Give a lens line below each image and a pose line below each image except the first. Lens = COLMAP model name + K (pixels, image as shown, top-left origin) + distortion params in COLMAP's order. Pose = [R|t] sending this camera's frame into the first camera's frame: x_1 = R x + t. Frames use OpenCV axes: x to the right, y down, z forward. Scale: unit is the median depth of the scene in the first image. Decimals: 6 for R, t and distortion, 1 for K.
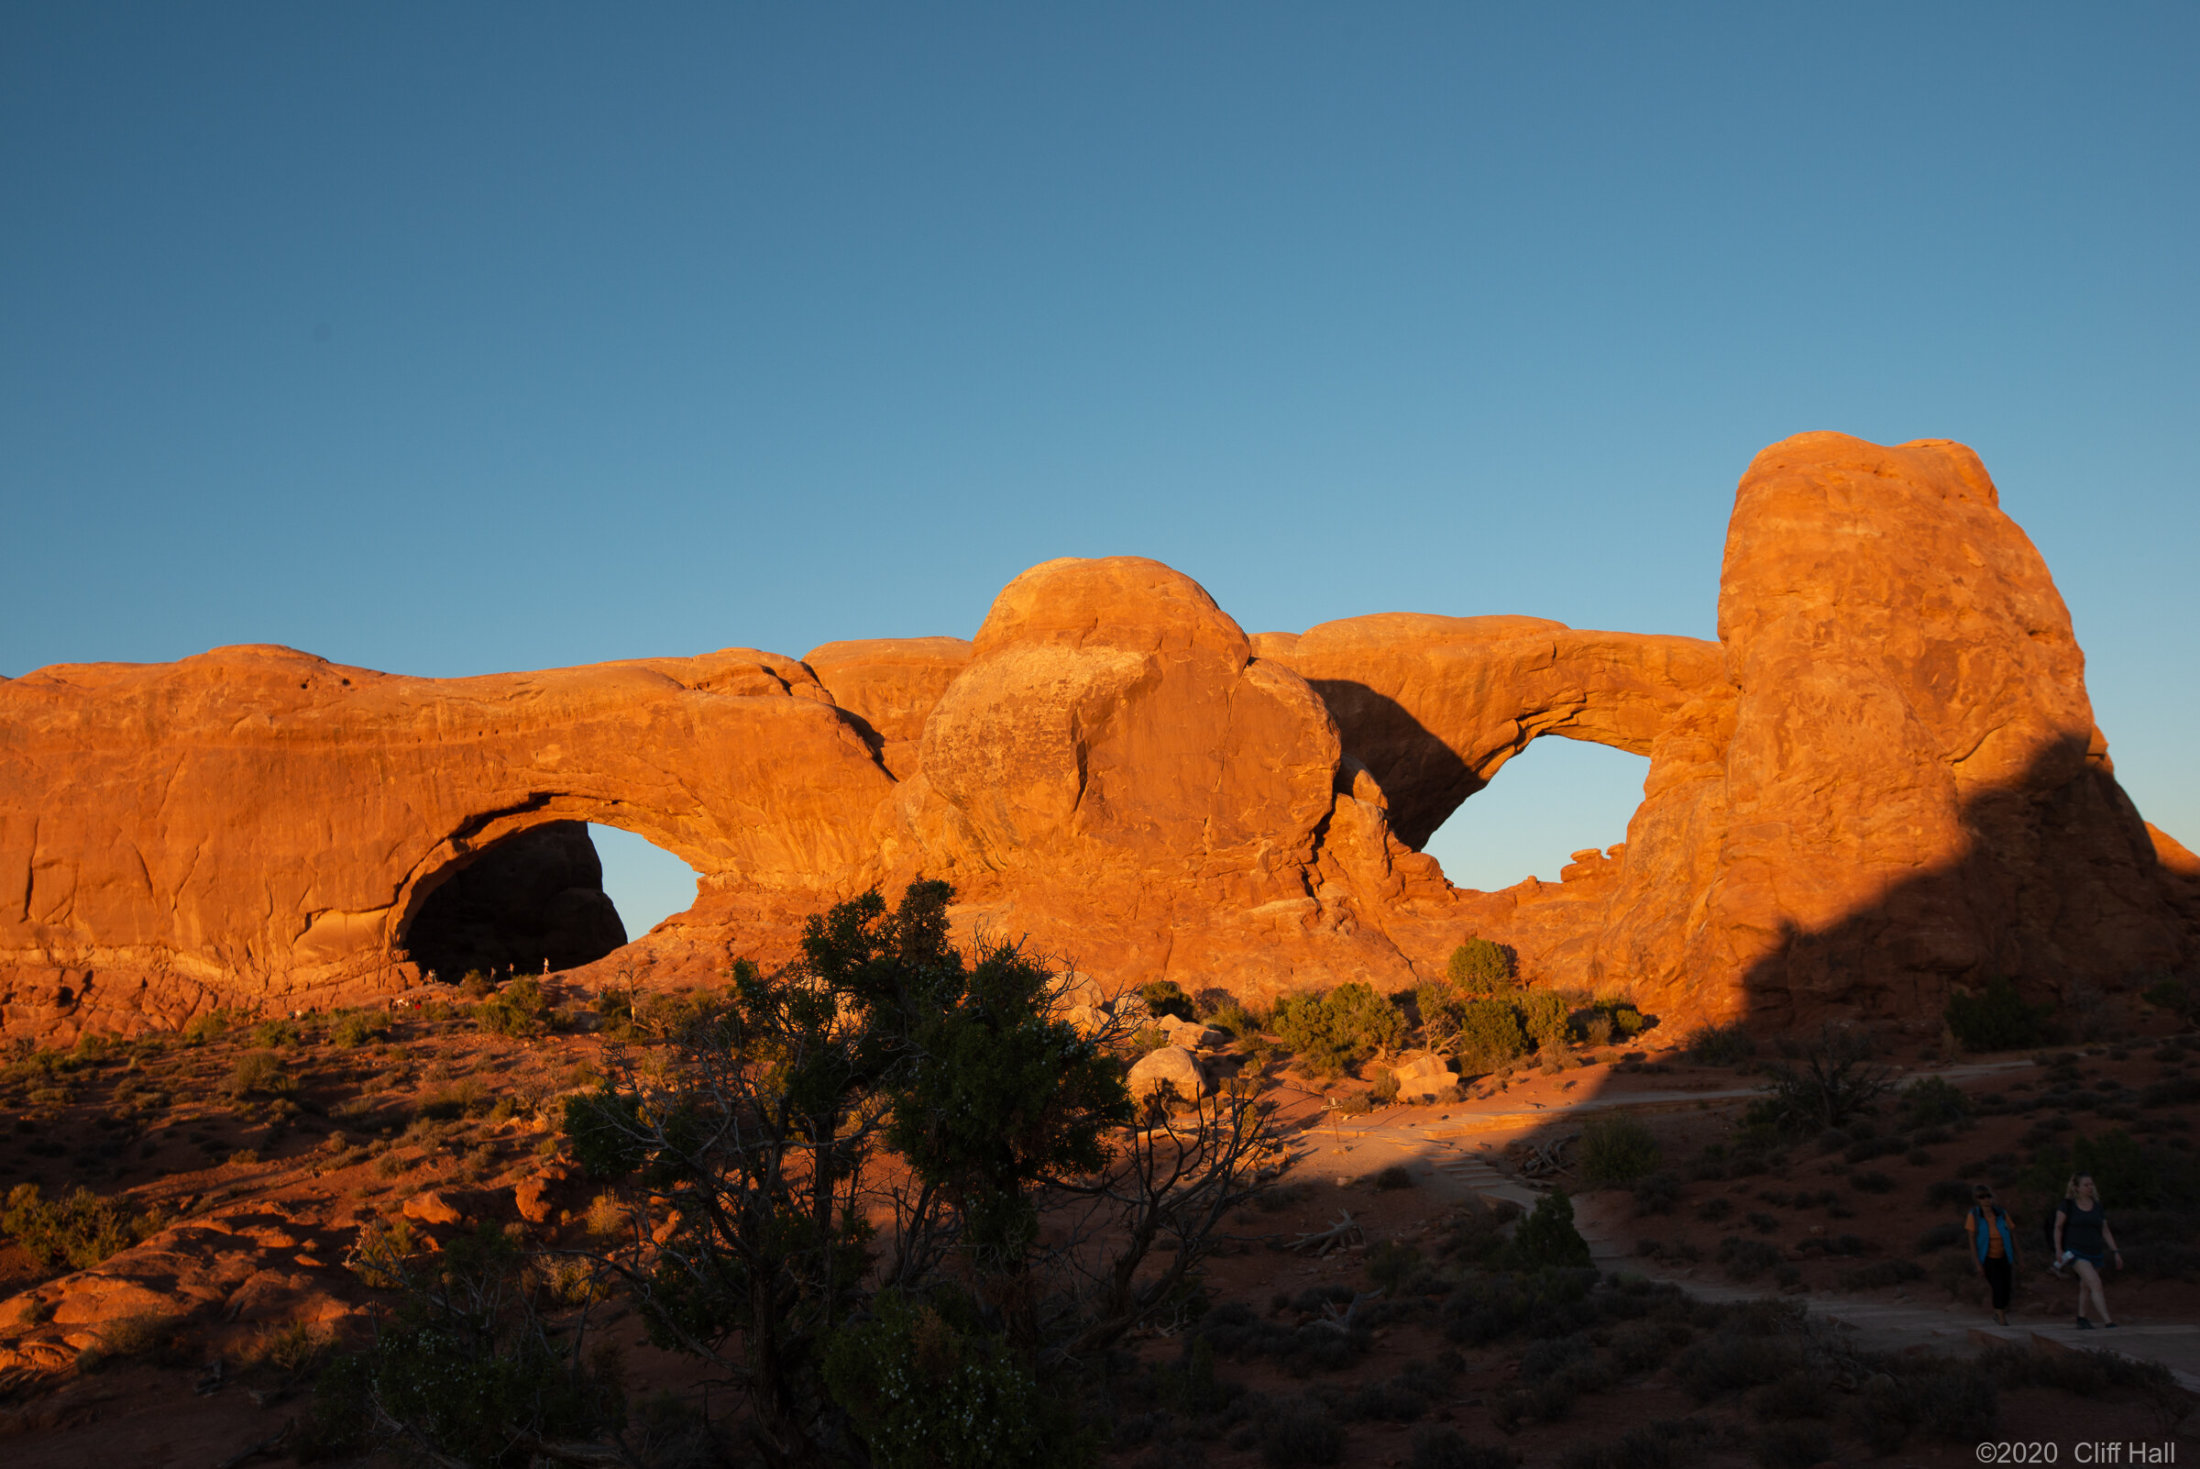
lens RADIAL K [[1661.2, 0, 1087.0], [0, 1661.2, 727.9], [0, 0, 1]] dist [0.030732, -0.007020]
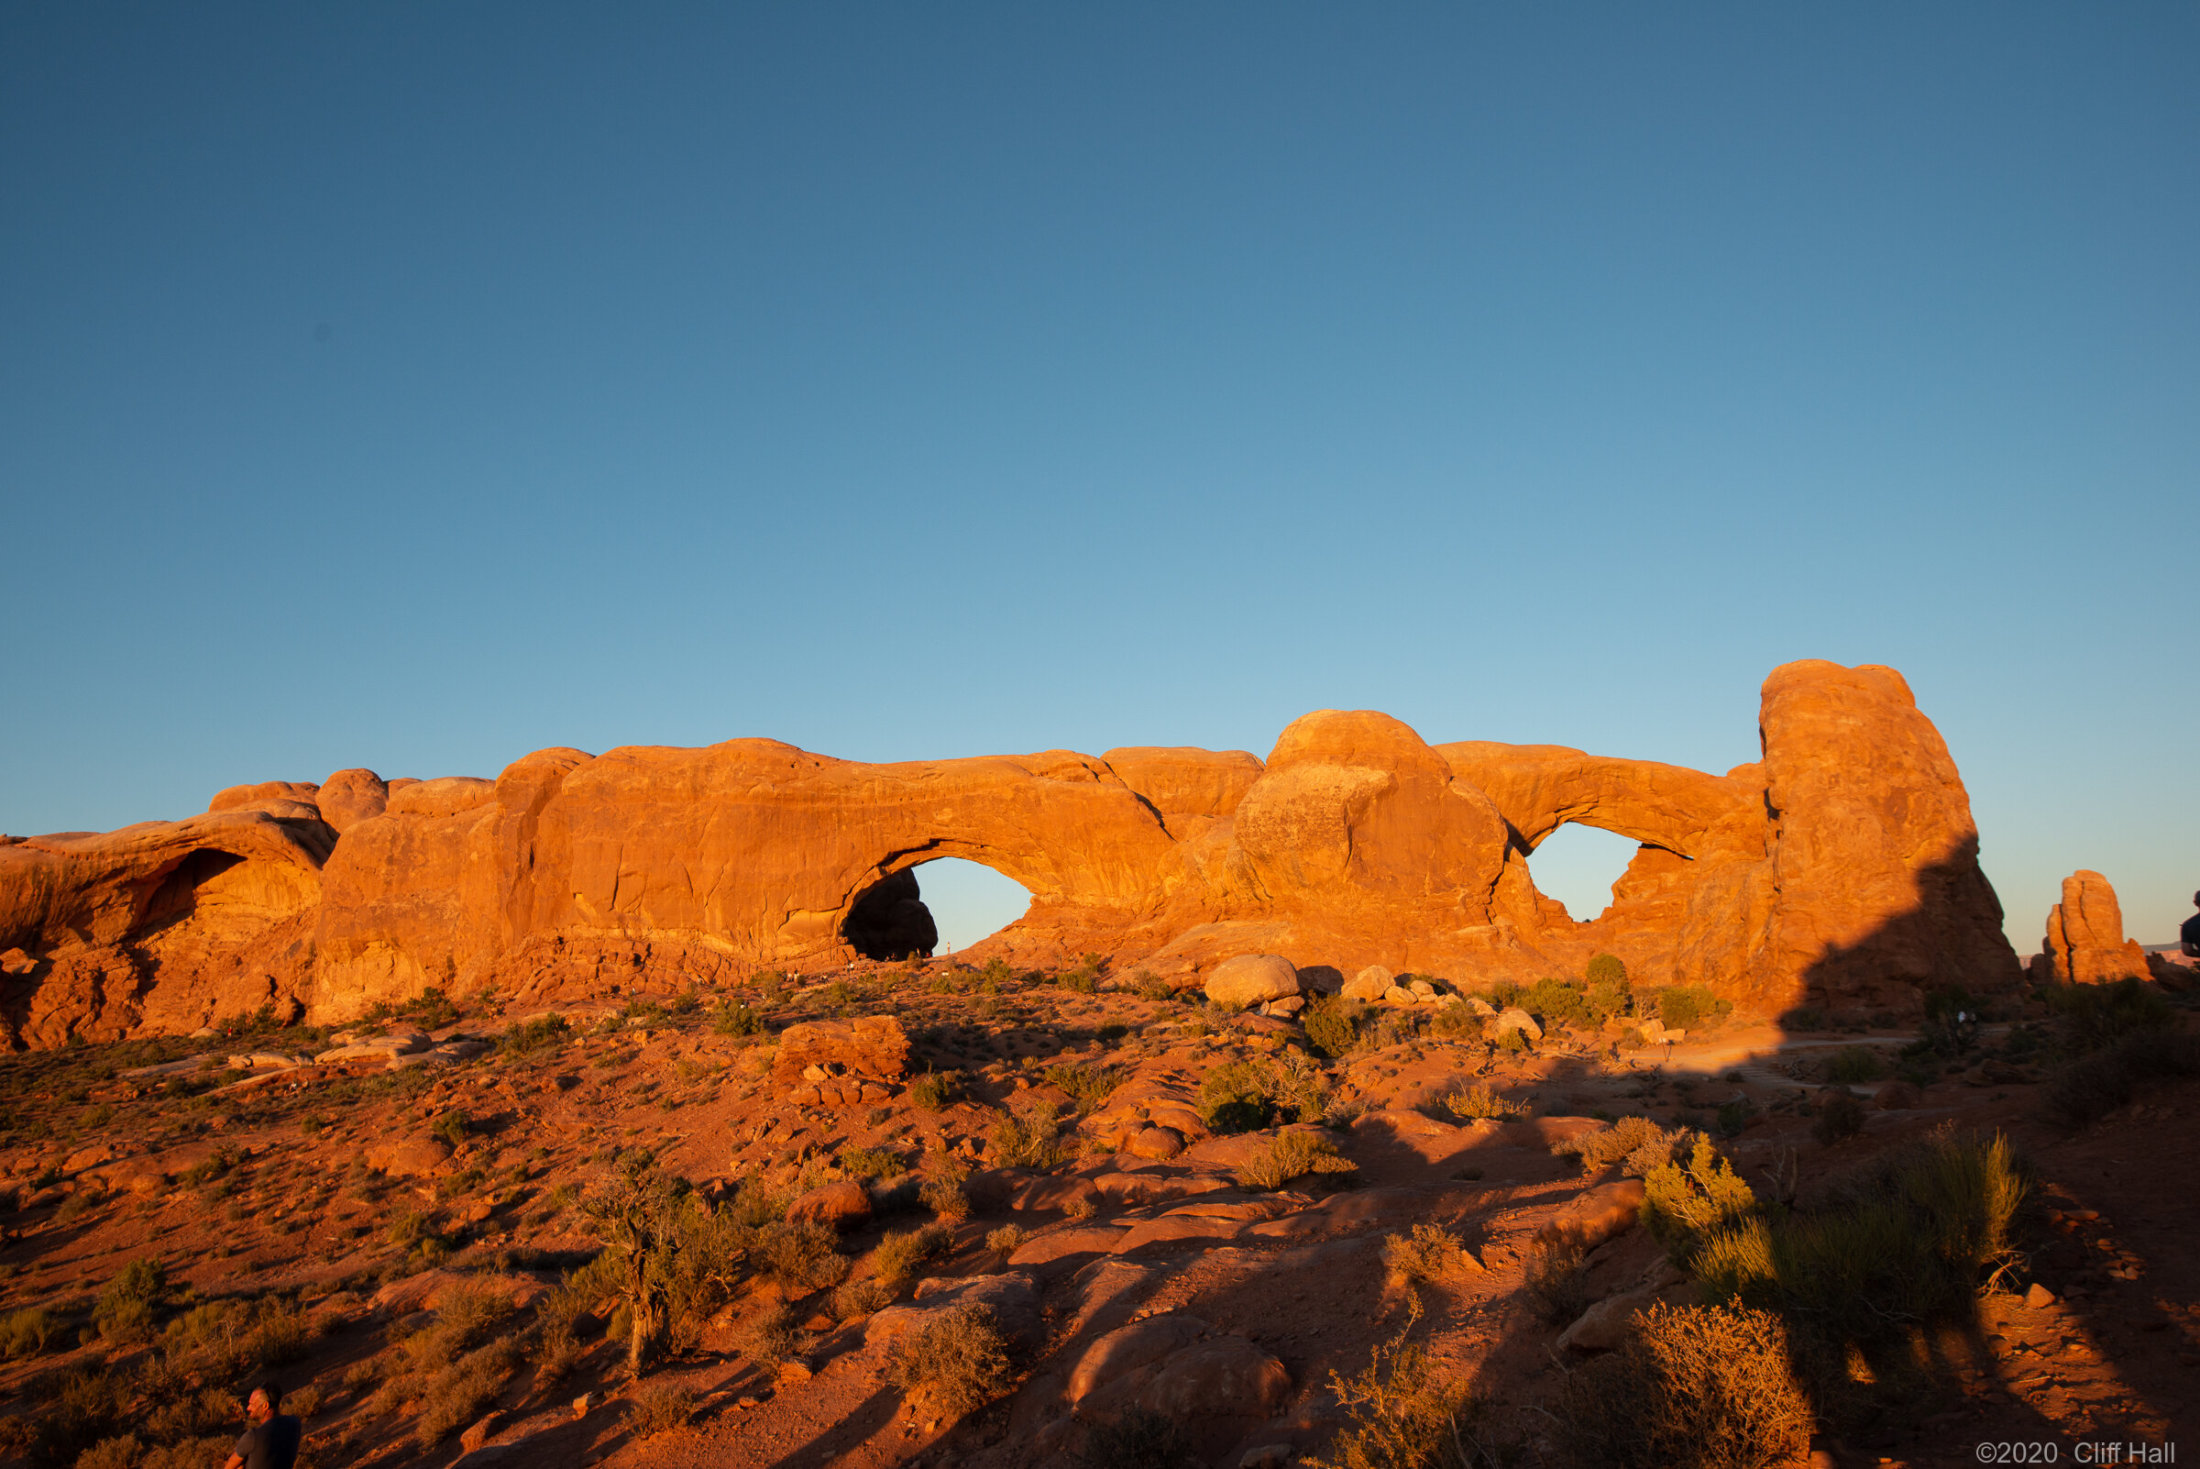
lens RADIAL K [[1216.7, 0, 1093.9], [0, 1216.7, 733.7], [0, 0, 1]] dist [-0.000202, -0.004514]
pose [[0.999359, 0.034001, 0.011212, -0.225517], [-0.033484, 0.998494, -0.043466, -0.017032], [-0.012673, 0.043062, 0.998992, -0.164268]]
